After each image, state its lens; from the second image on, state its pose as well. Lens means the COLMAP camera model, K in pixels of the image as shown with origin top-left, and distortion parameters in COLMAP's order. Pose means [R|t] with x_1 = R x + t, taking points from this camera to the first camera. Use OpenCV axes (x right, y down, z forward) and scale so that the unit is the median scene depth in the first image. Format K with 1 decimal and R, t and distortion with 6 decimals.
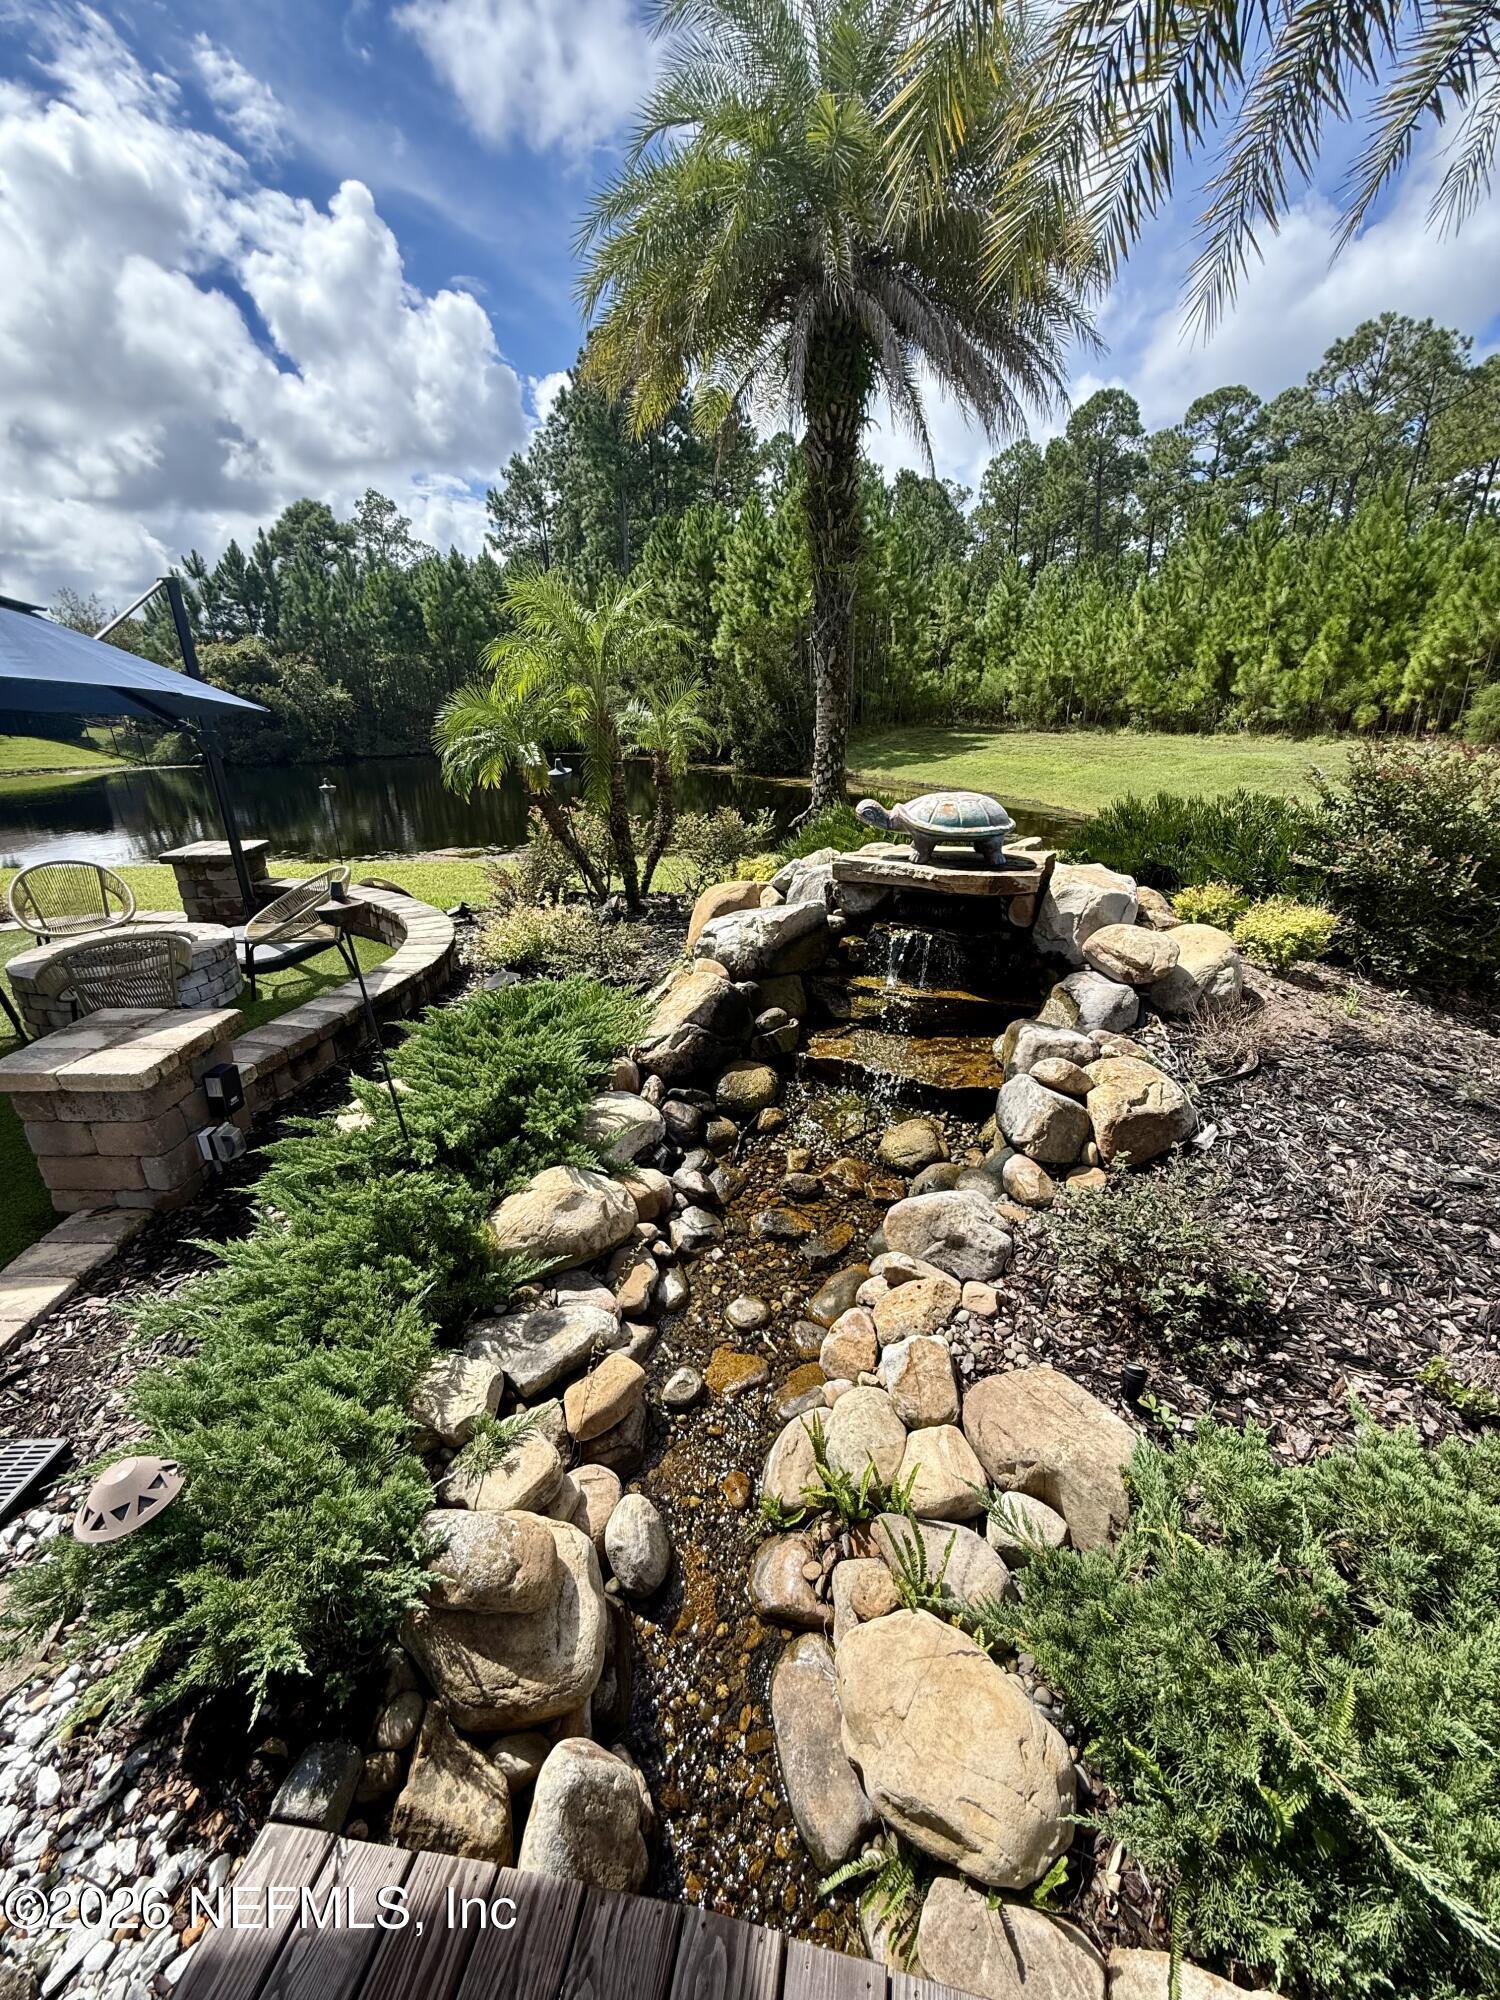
lens RADIAL K [[801.0, 0, 752.6], [0, 801.0, 996.4], [0, 0, 1]] dist [0.002766, 0.000323]
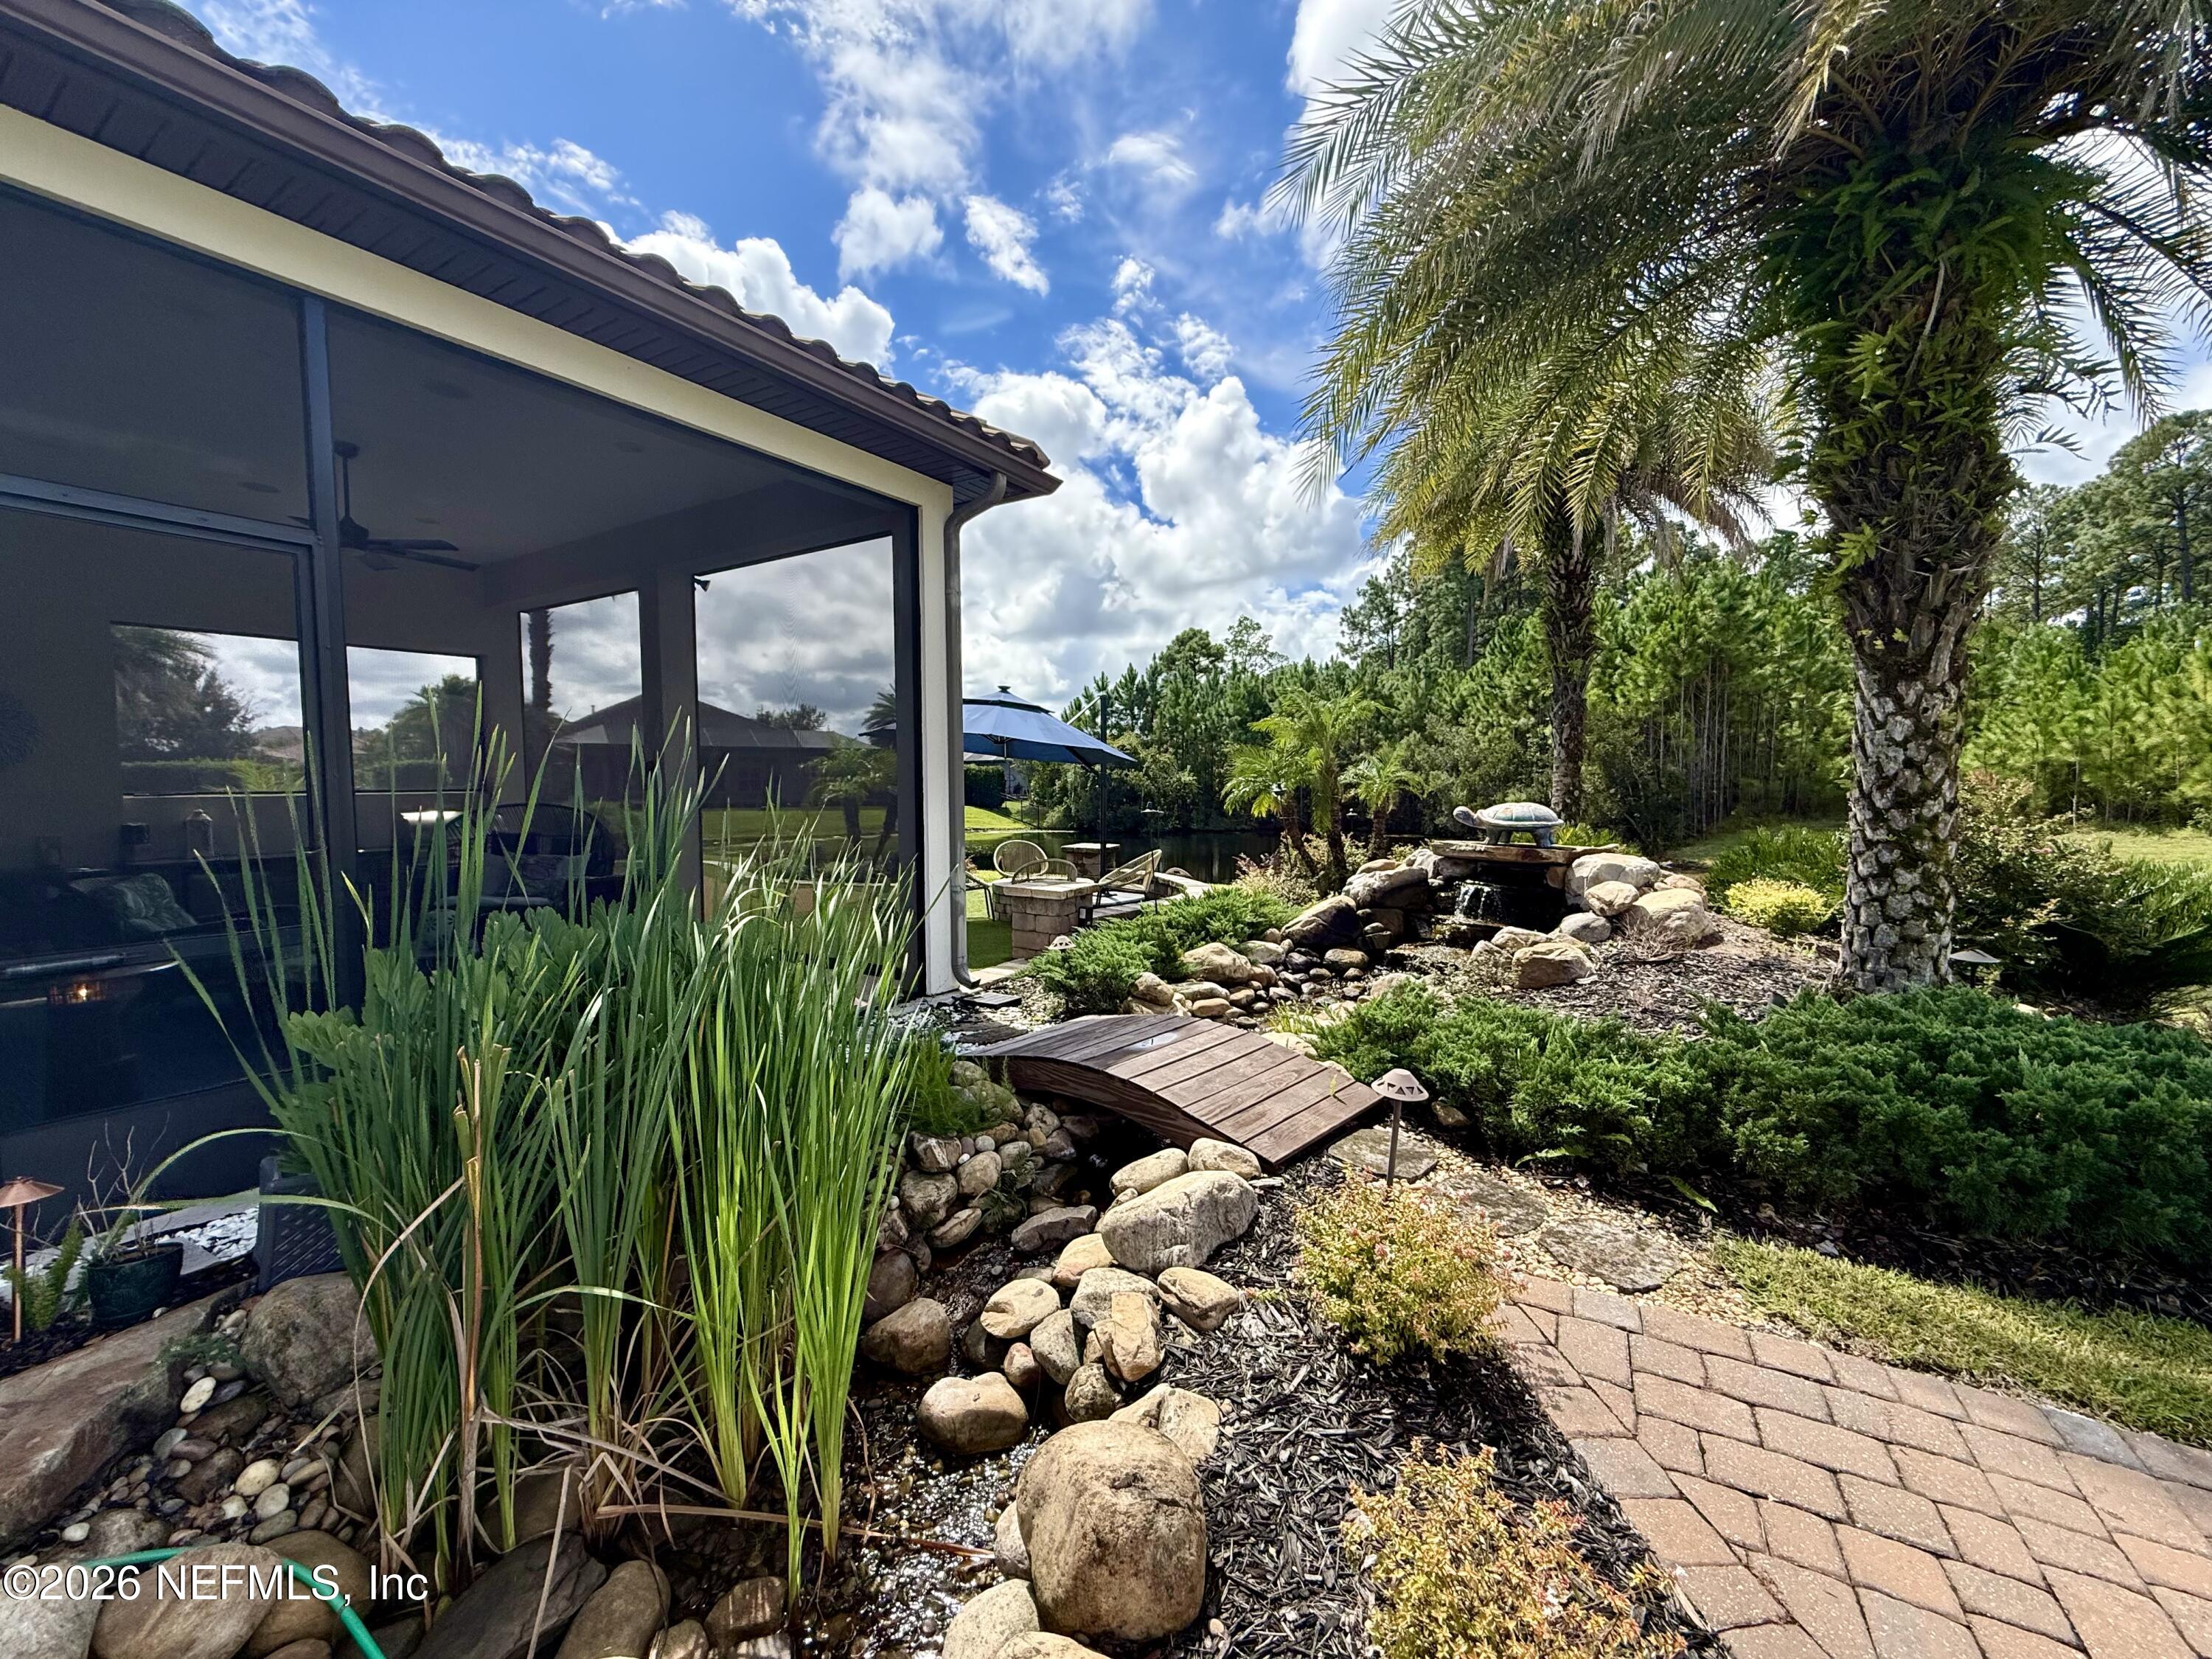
lens RADIAL K [[882.4, 0, 1099.9], [0, 882.4, 832.4], [0, 0, 1]] dist [0.007043, -0.000200]
pose [[0.851954, 0.041125, -0.521999, 0.061804], [-0.197461, 0.948541, -0.247545, 0.051254], [0.484958, 0.313972, 0.816234, -0.102375]]
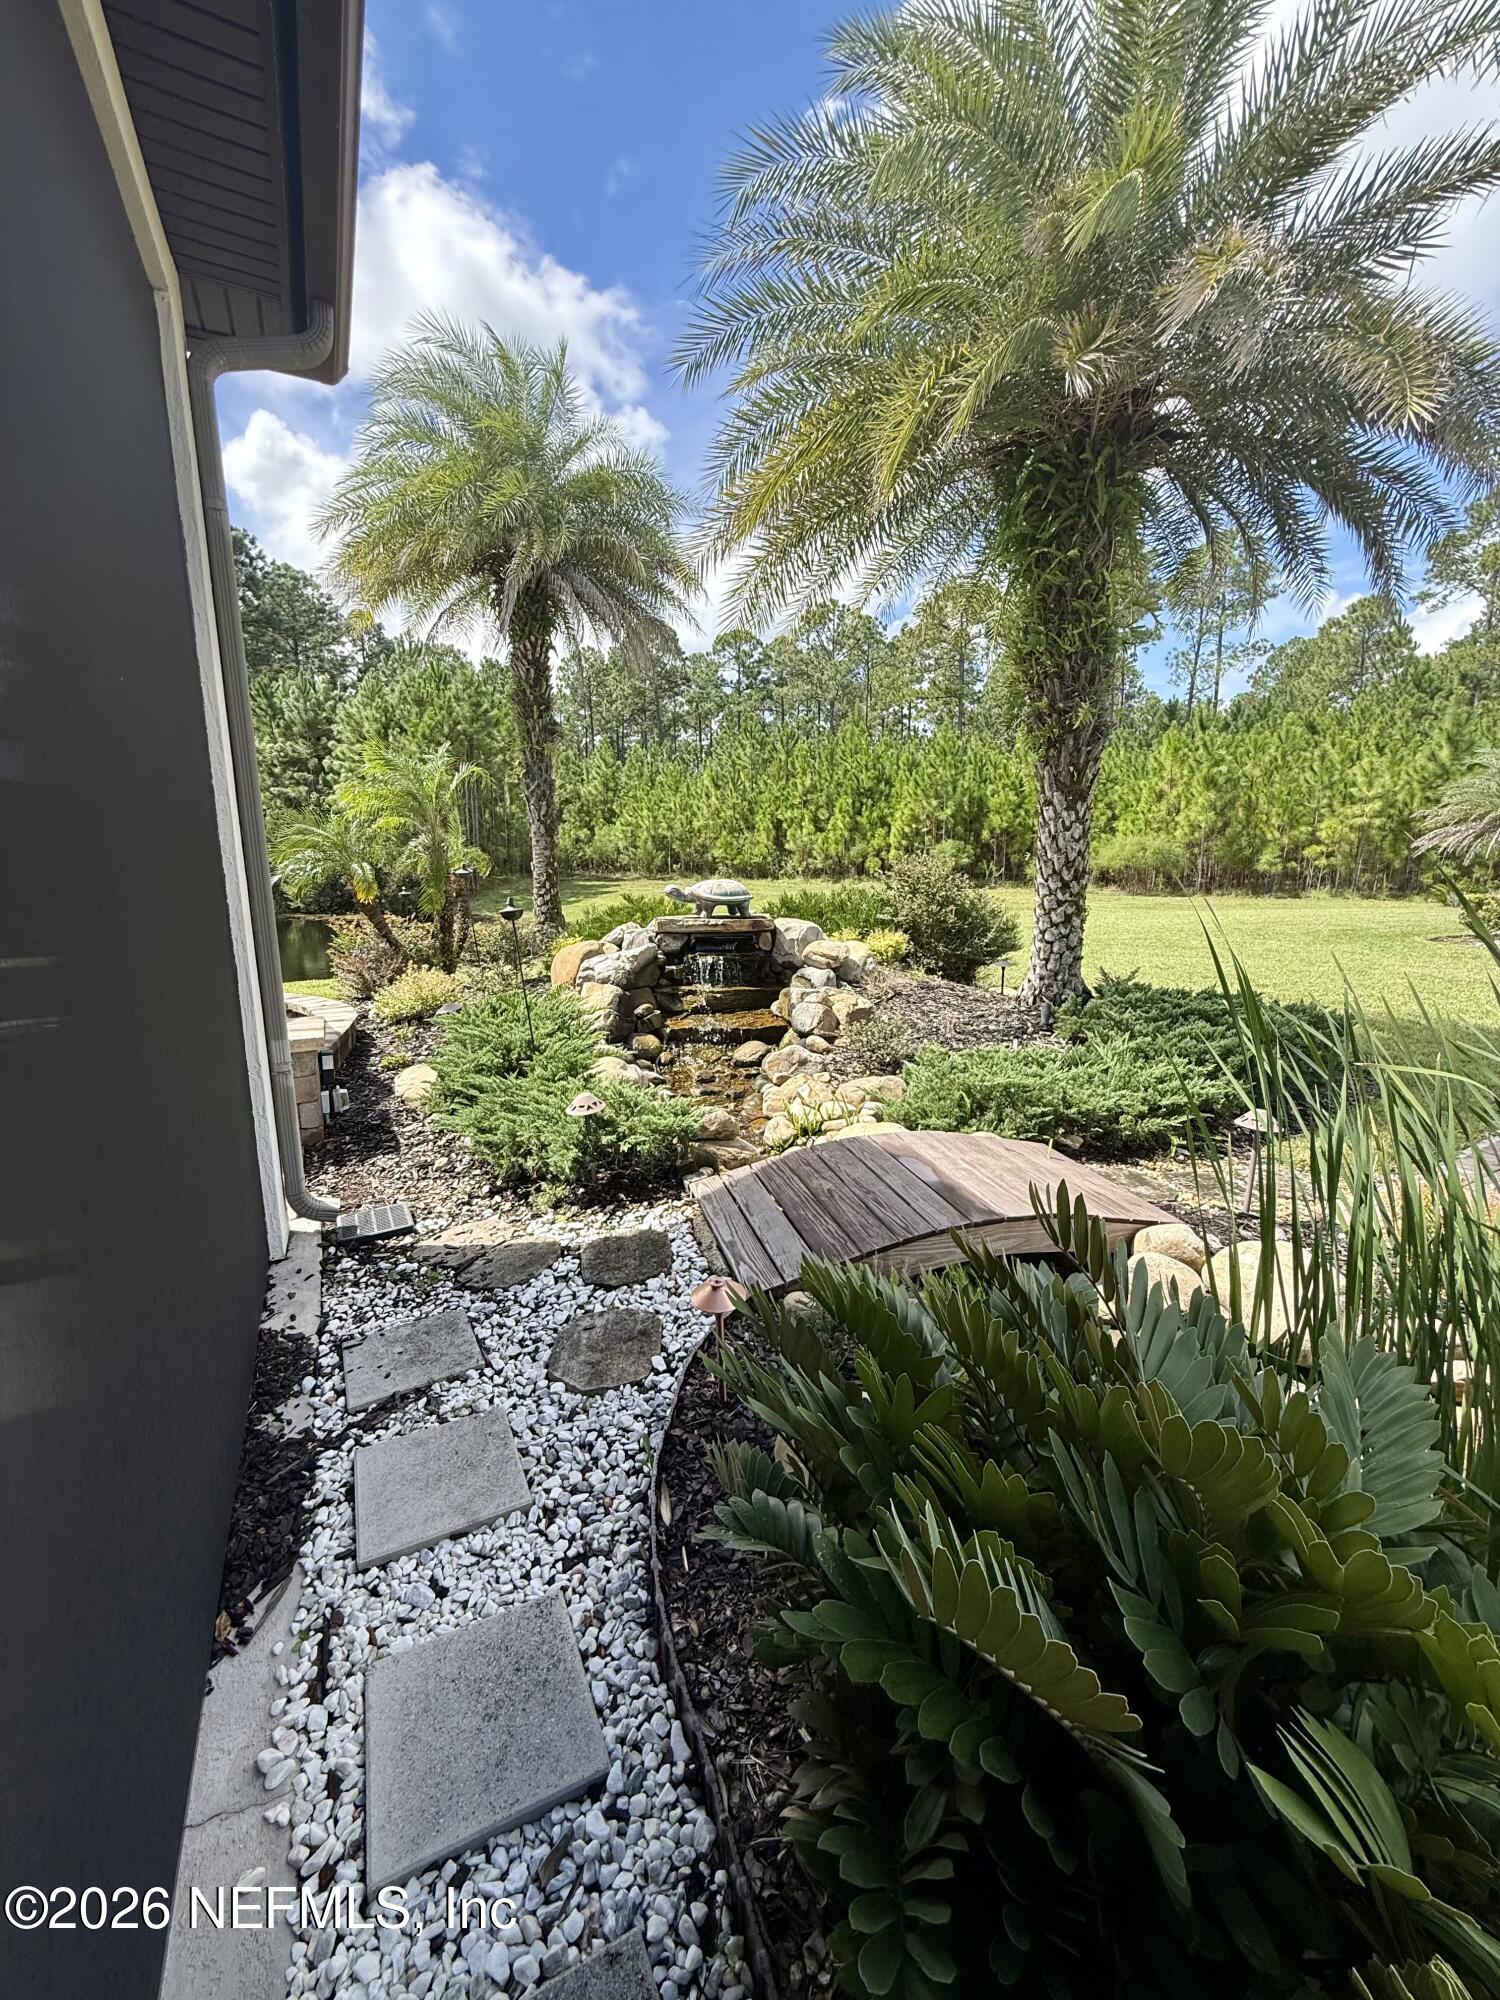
lens RADIAL K [[801.7, 0, 749.6], [0, 801.7, 995.8], [0, 0, 1]] dist [0.001612, -0.000172]
pose [[0.885916, -0.075235, 0.457704, -0.069289], [0.158268, 0.976570, -0.145815, 0.035322], [-0.436010, 0.201620, 0.877066, -0.069873]]
